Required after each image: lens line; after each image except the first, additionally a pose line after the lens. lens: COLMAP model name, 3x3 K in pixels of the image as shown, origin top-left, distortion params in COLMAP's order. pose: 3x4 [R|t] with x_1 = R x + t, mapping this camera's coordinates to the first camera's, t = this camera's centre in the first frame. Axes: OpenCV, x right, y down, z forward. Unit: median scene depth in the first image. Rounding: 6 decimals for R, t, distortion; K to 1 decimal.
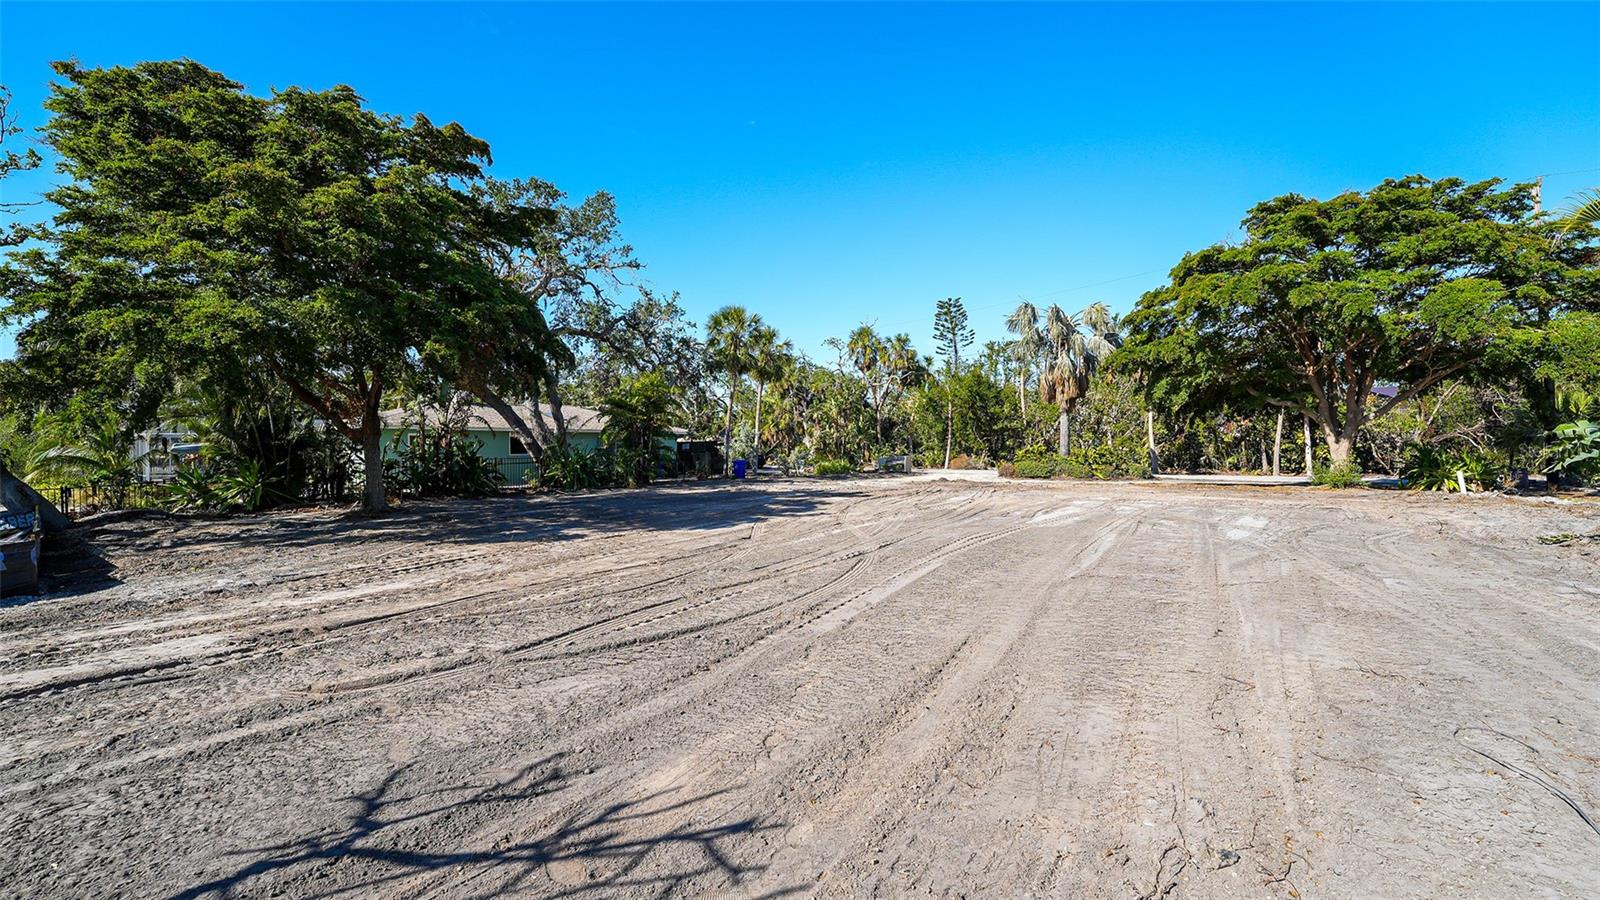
lens RADIAL K [[652.9, 0, 800.3], [0, 652.9, 448.2], [0, 0, 1]] dist [-0.009290, -0.000406]
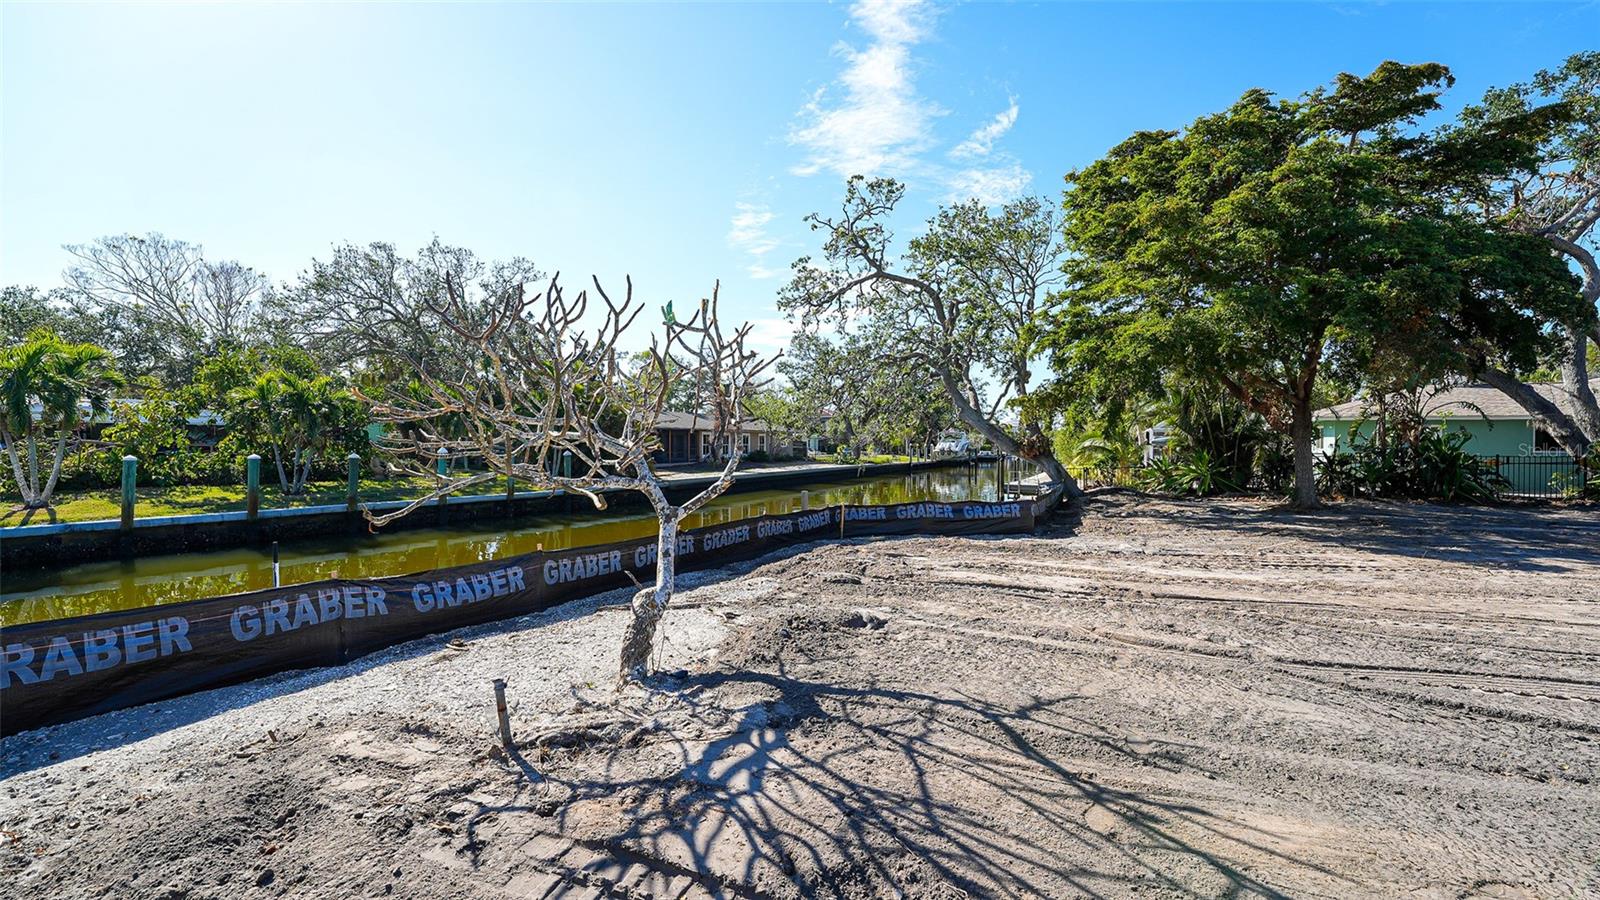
lens RADIAL K [[652.9, 0, 800.9], [0, 652.9, 456.5], [0, 0, 1]] dist [-0.009290, -0.000406]
pose [[0.250602, 0.028350, -0.967675, 0.131116], [-0.004948, 0.999596, 0.028004, -0.001806], [0.968077, -0.002230, 0.250641, 0.046318]]
